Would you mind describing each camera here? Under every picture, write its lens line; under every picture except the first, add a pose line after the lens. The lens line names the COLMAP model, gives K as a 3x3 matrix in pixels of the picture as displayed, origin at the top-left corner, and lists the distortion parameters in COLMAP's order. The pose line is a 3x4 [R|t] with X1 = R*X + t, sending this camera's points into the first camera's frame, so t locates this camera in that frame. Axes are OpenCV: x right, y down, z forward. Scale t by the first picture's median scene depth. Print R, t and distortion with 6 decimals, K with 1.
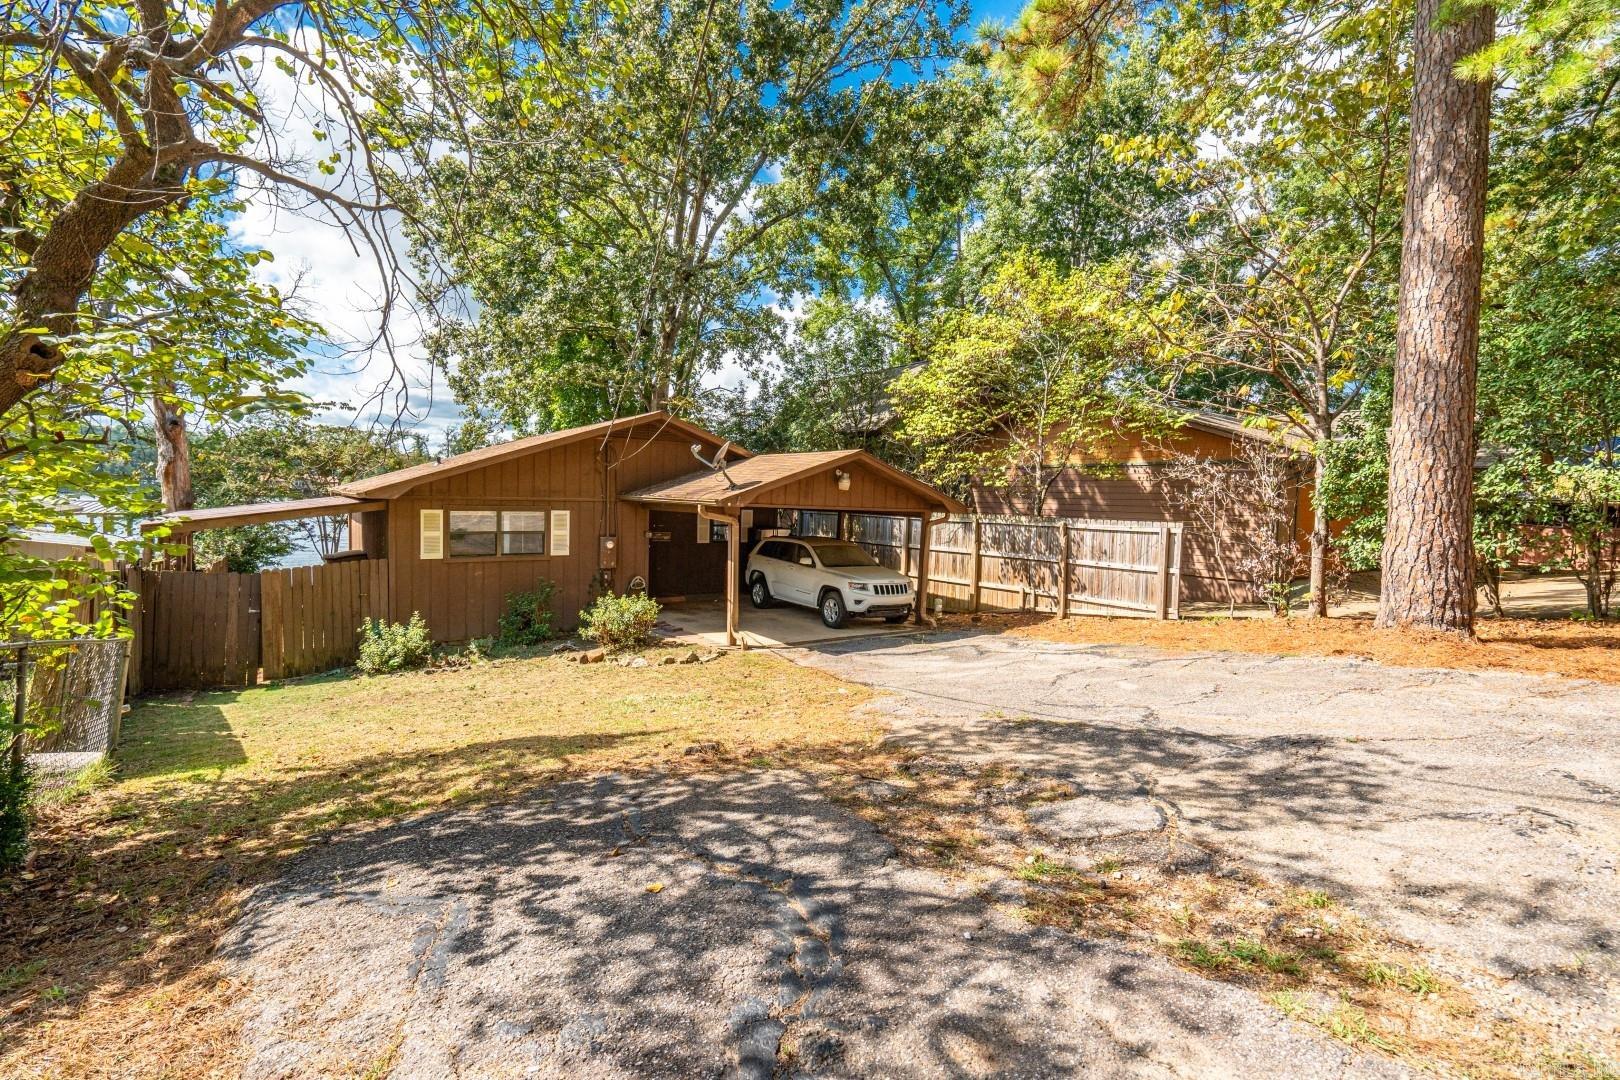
lens RADIAL K [[766.2, 0, 790.2], [0, 766.2, 559.0], [0, 0, 1]] dist [0.003454, 0.000757]
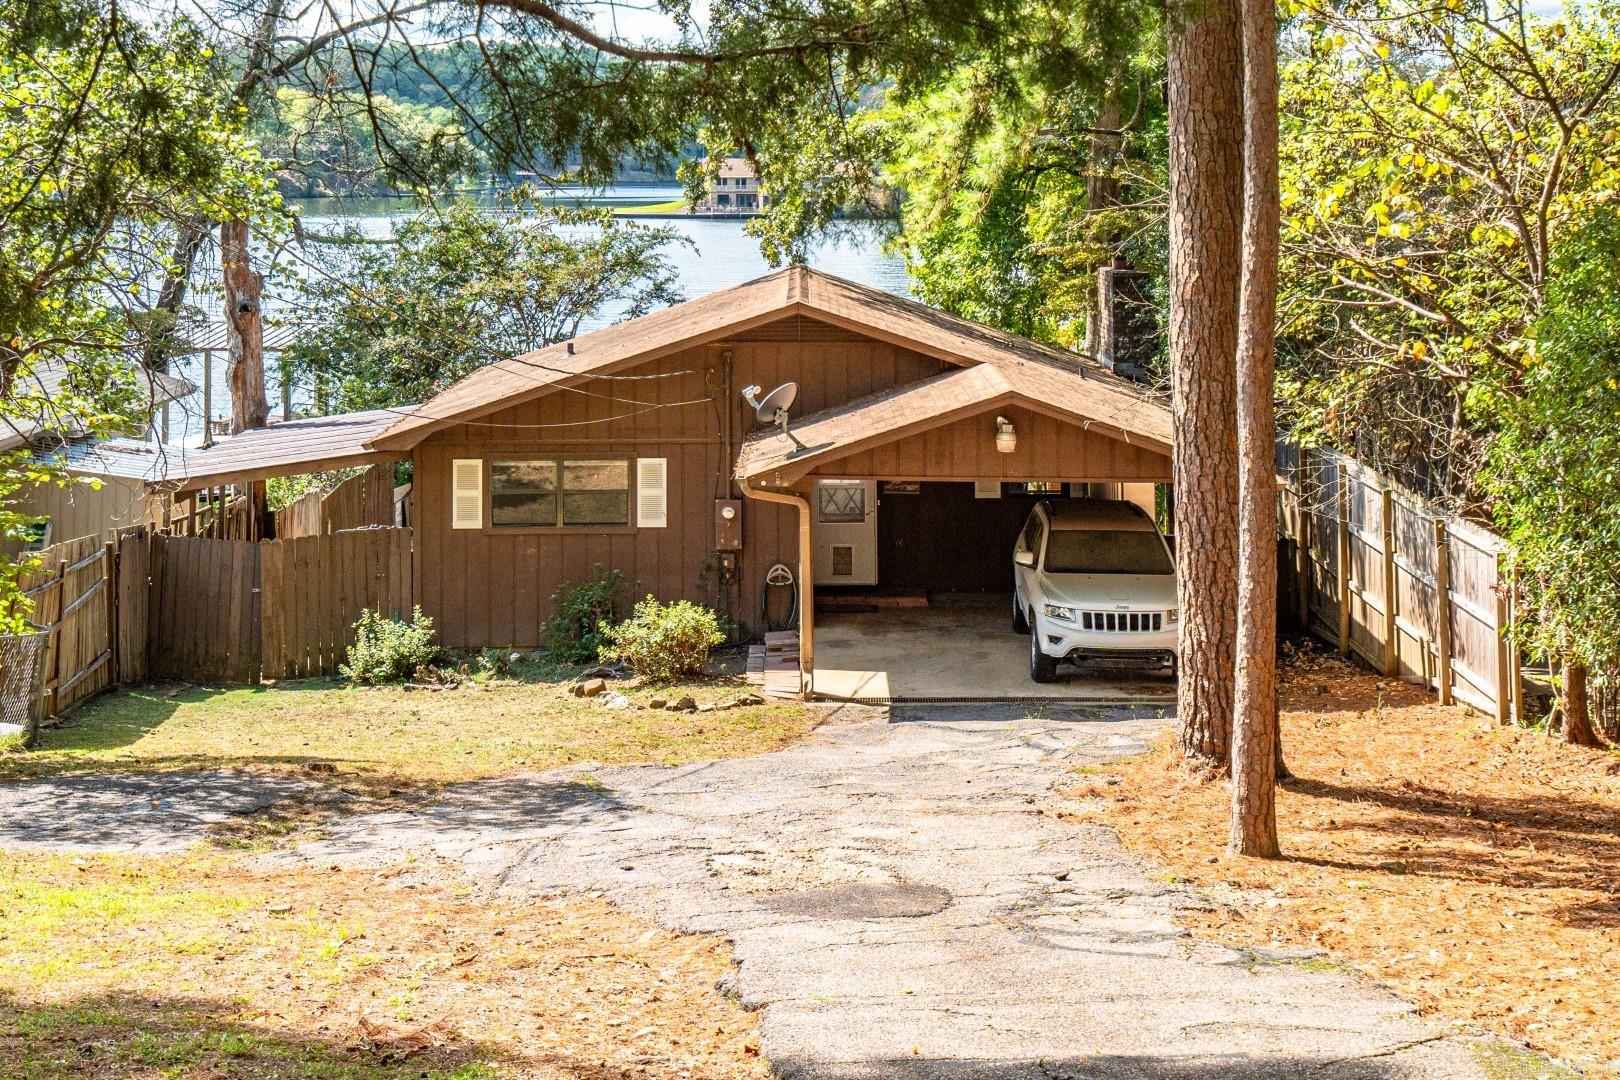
lens RADIAL K [[2543.7, 0, 826.6], [0, 2543.7, 350.0], [0, 0, 1]] dist [0.005584, -0.038013]
pose [[0.830279, 0.021369, -0.556938, 1.119361], [-0.024877, 0.999690, 0.001270, -0.177994], [0.556792, 0.012801, 0.830553, -0.770043]]
